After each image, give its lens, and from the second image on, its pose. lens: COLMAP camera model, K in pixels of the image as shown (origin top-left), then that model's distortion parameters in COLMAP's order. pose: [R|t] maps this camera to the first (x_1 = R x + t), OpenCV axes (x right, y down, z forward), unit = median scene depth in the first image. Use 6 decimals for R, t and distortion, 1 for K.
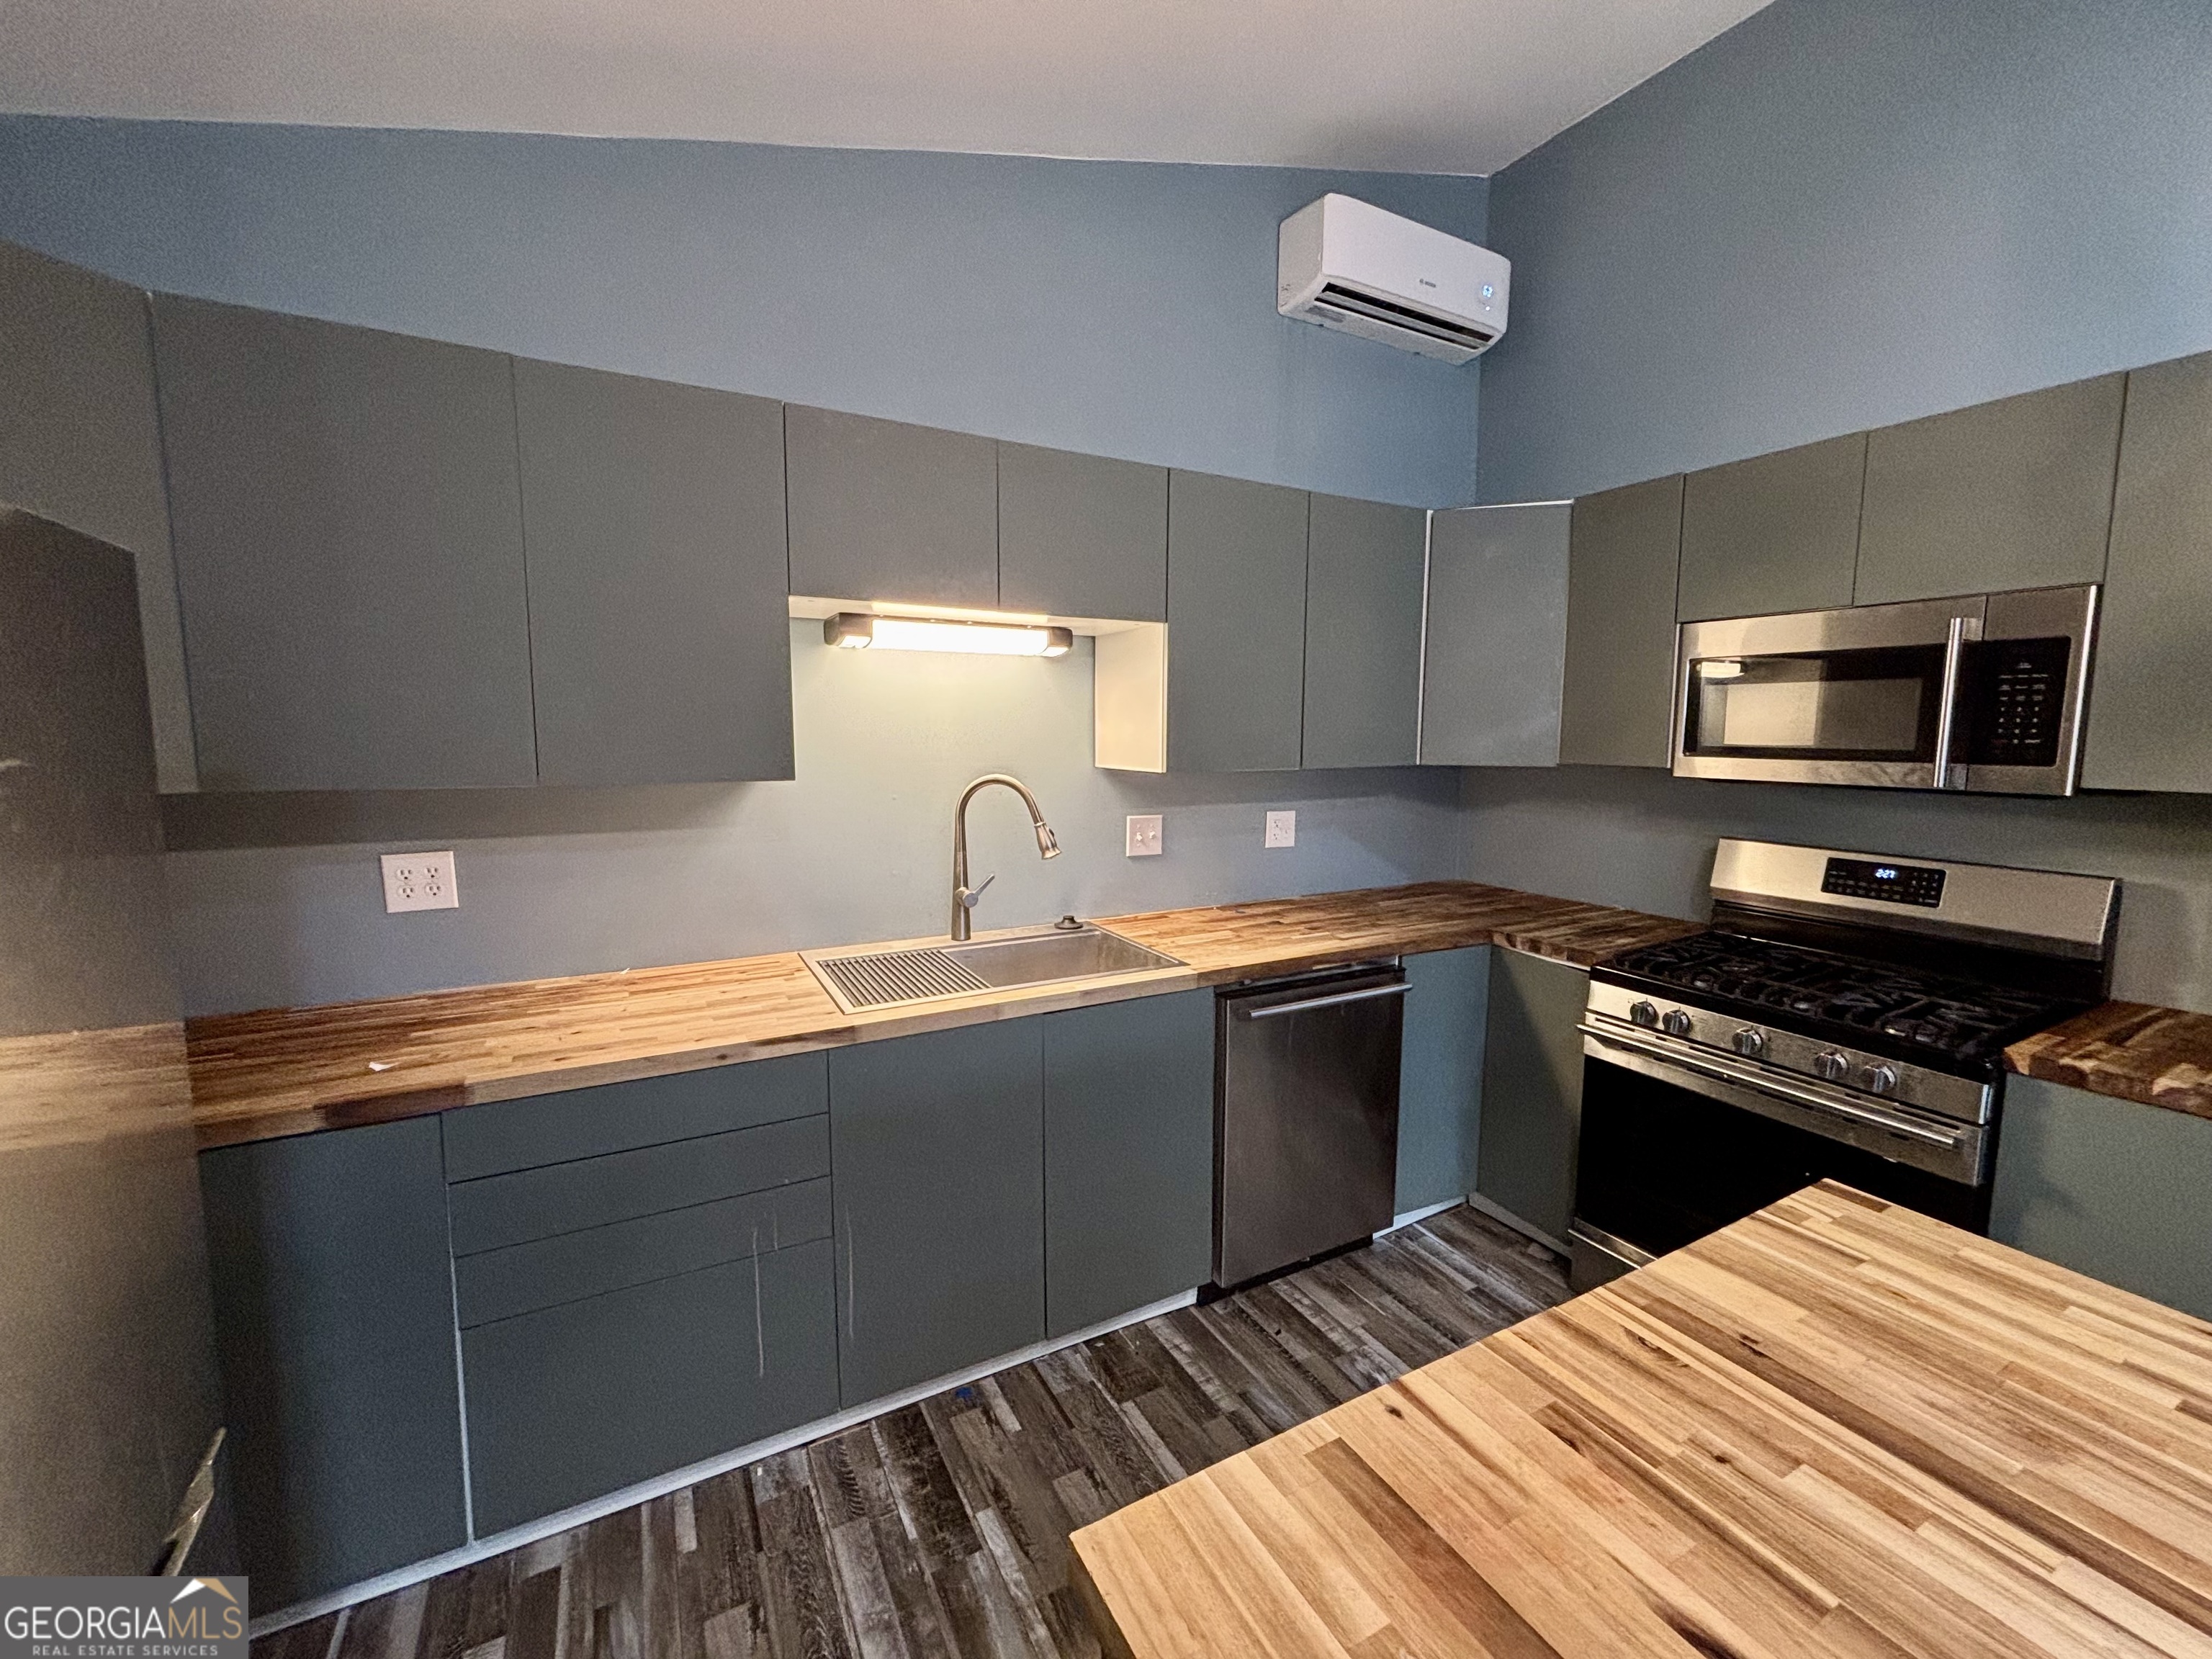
lens RADIAL K [[882.6, 0, 1109.0], [0, 882.6, 829.0], [0, 0, 1]] dist [0.000811, -0.000067]
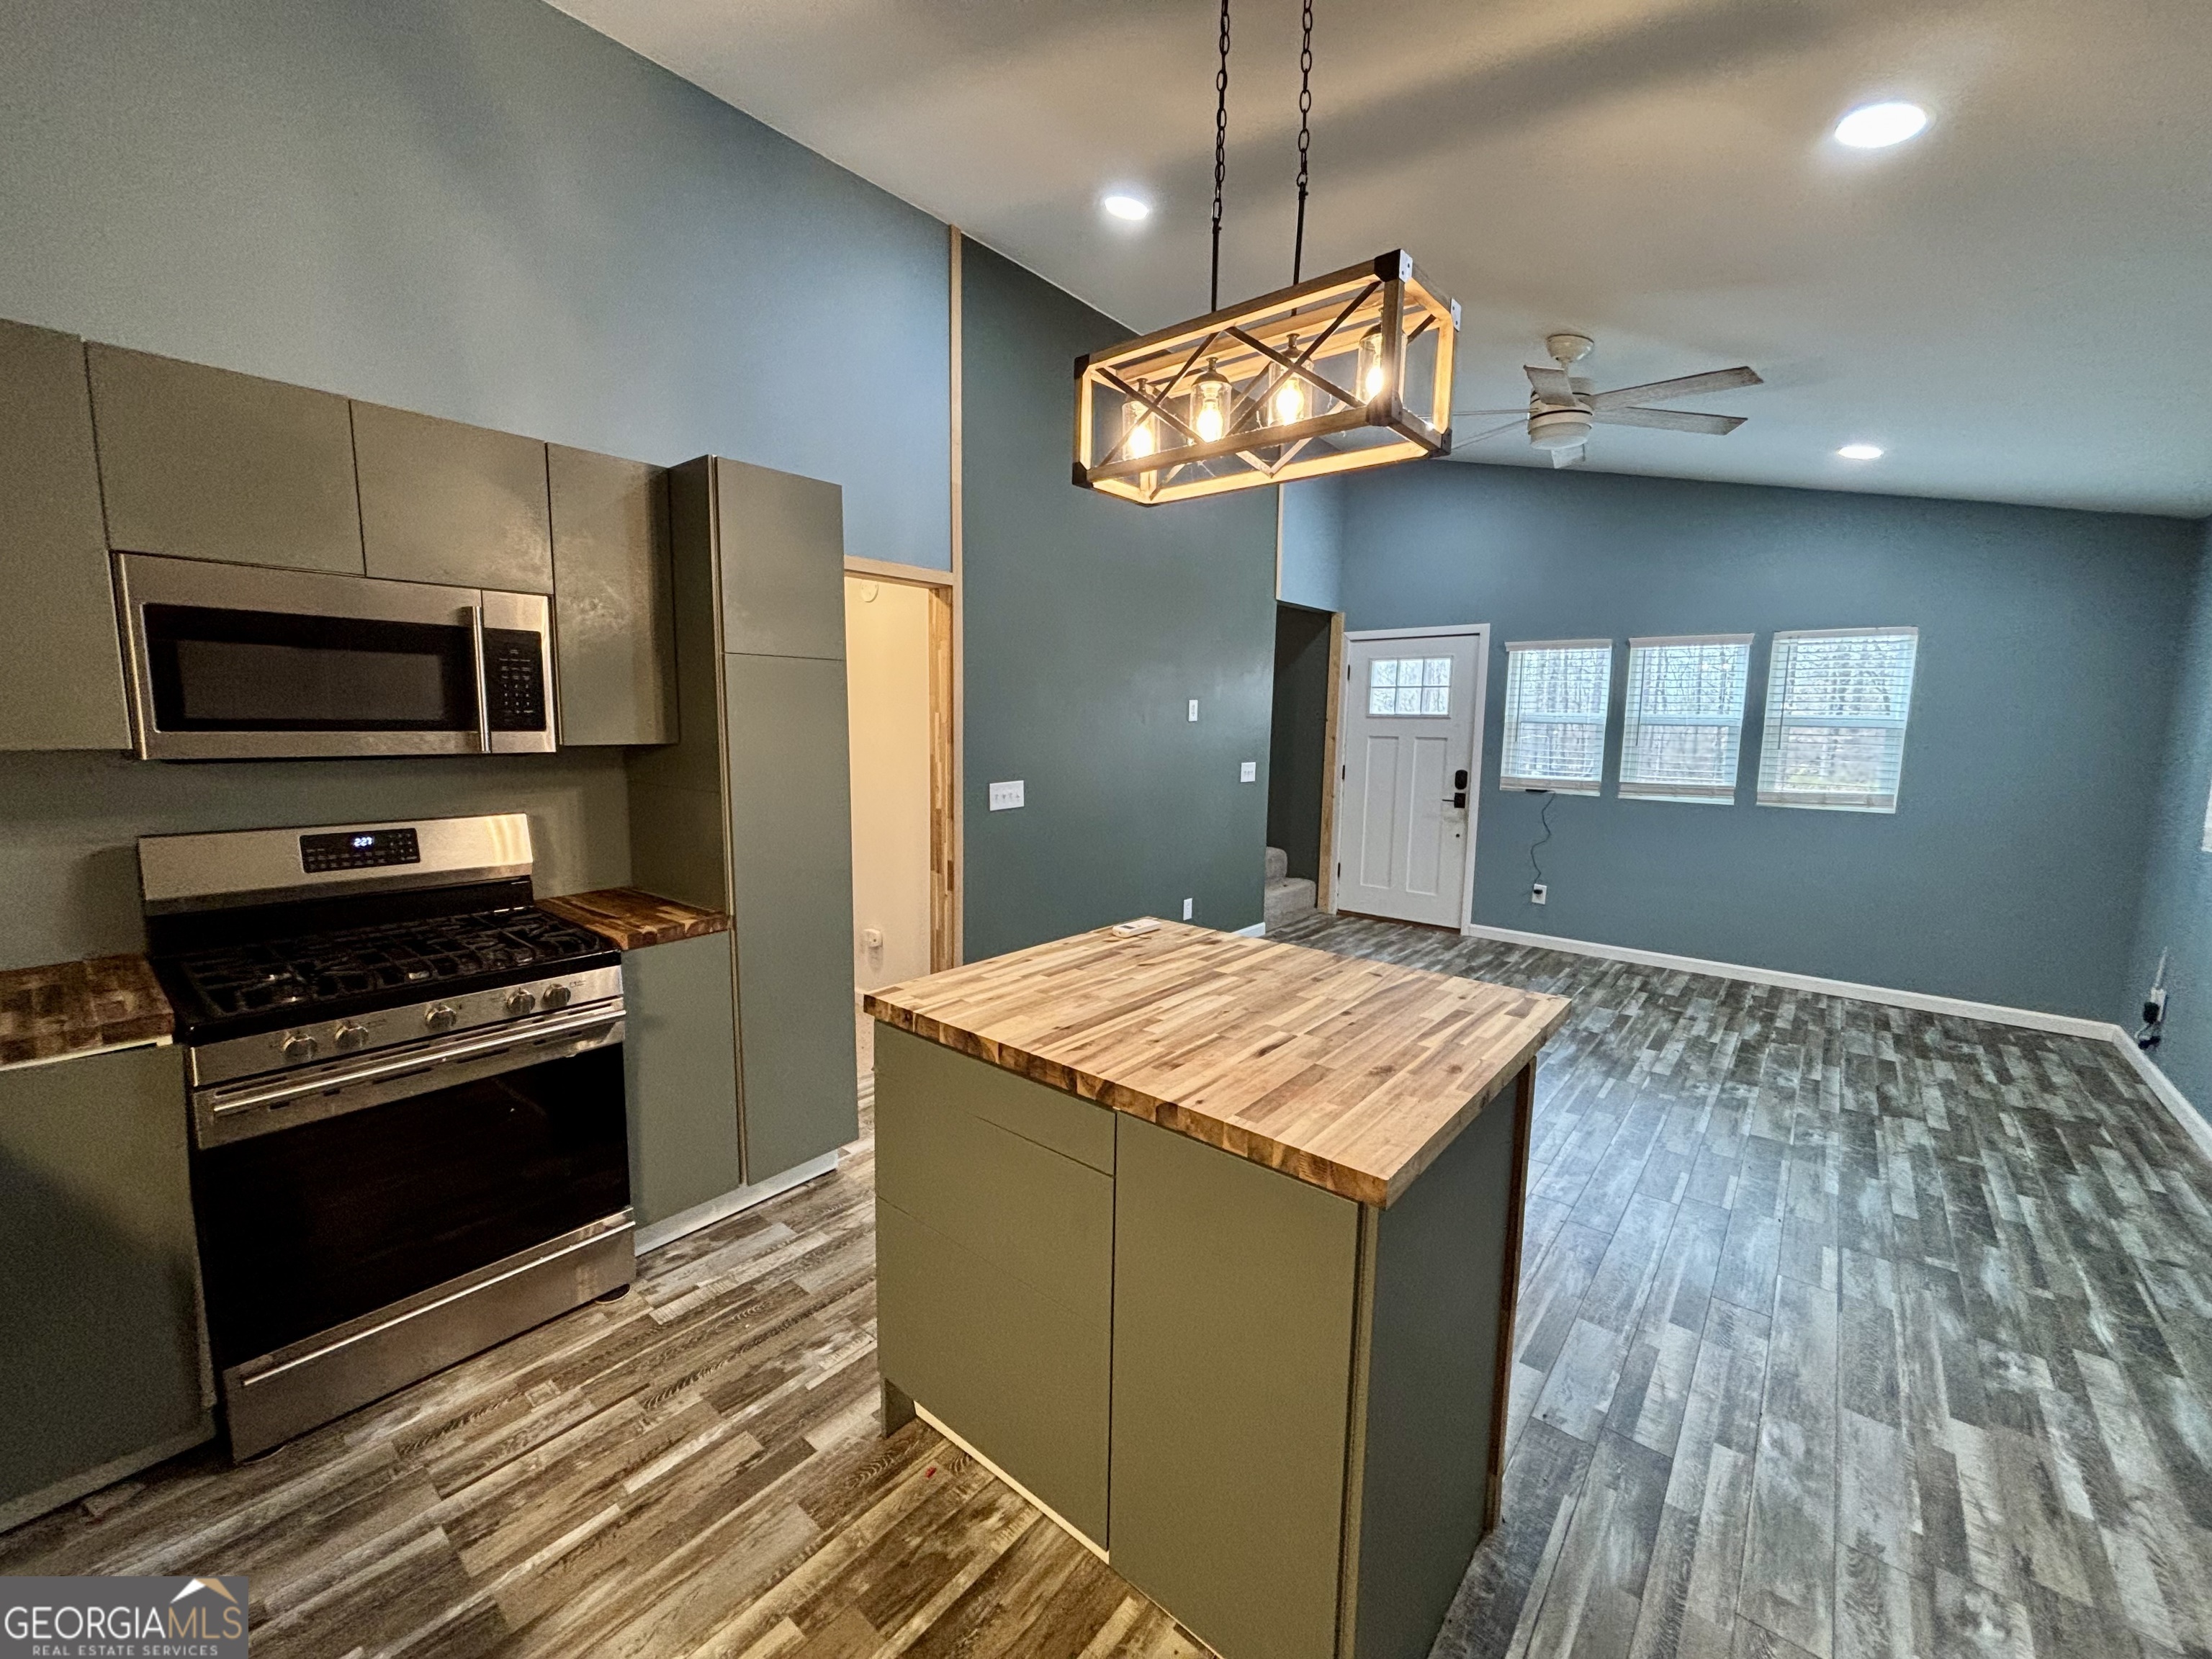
lens RADIAL K [[883.0, 0, 1095.1], [0, 883.0, 829.1], [0, 0, 1]] dist [-0.001423, -0.000650]
pose [[-0.363436, -0.123341, 0.923418, -0.368633], [0.093675, 0.981335, 0.167945, -0.055242], [-0.926898, 0.147539, -0.345099, 0.557435]]
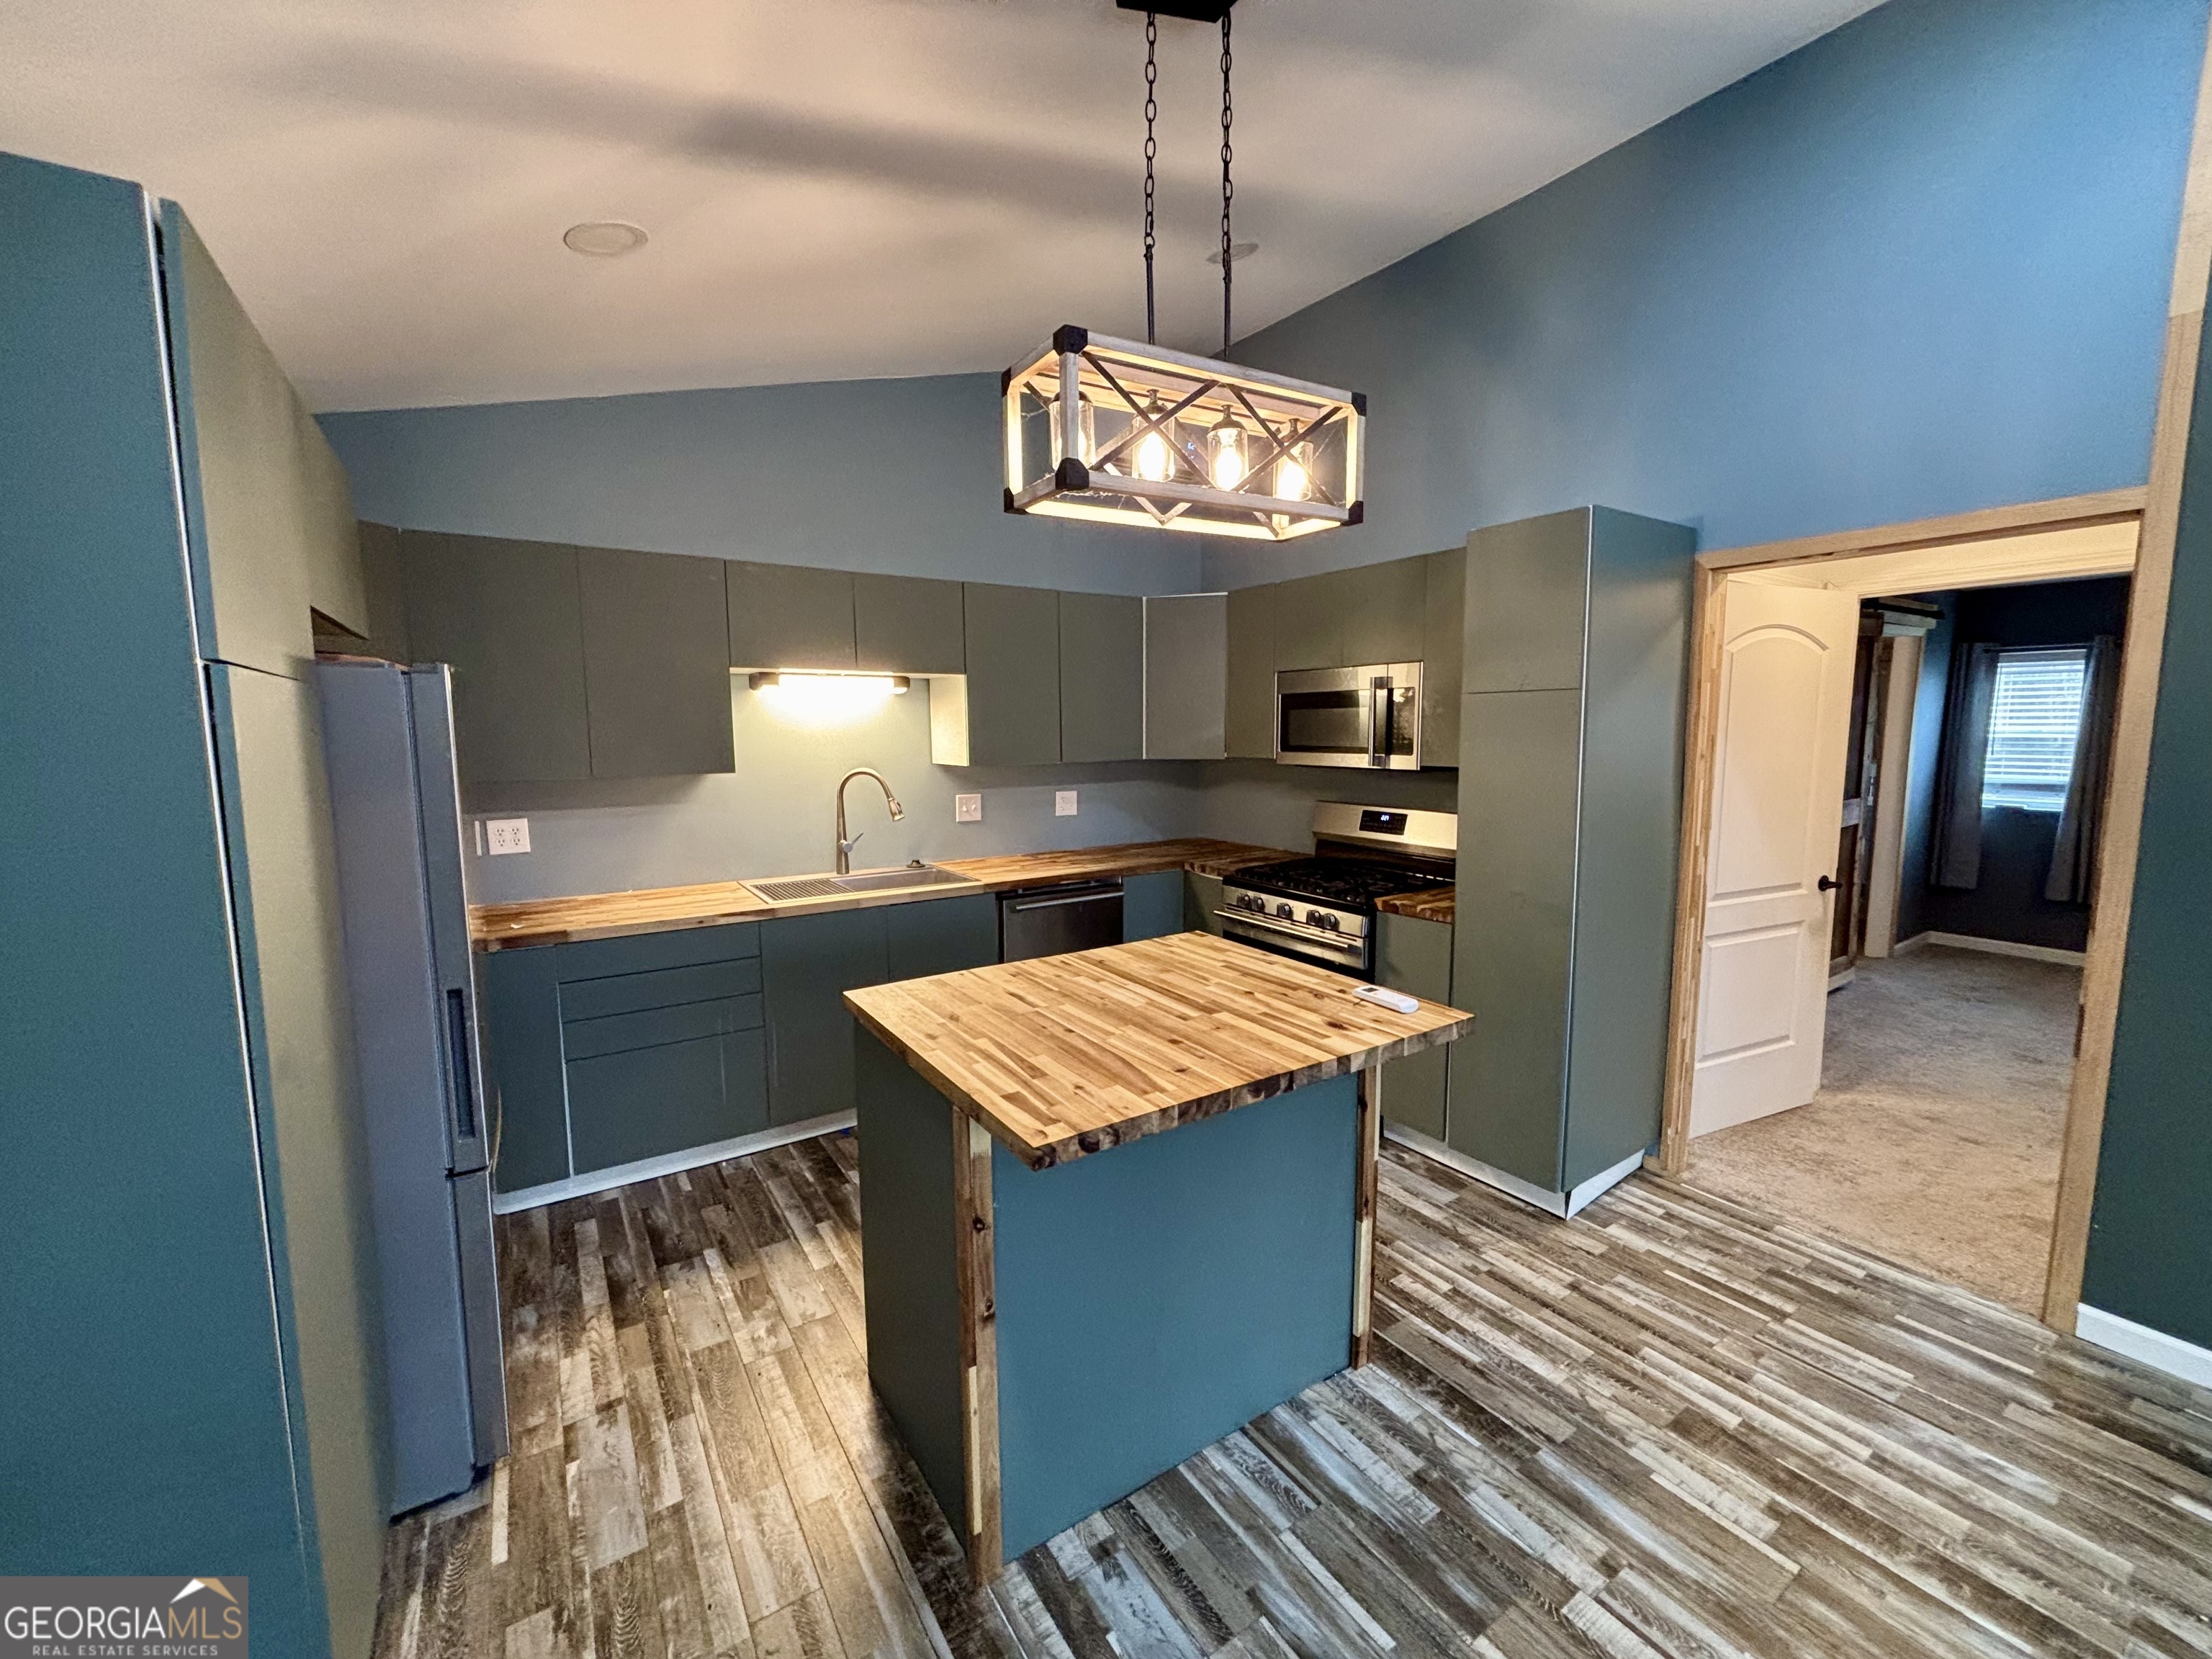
lens RADIAL K [[880.2, 0, 1107.1], [0, 880.2, 815.0], [0, 0, 1]] dist [0.000123, -0.000045]
pose [[0.995845, -0.018831, 0.089091, 0.182159], [0.019792, 0.999755, -0.009915, 0.050733], [-0.088883, 0.011637, 0.995974, -0.671215]]
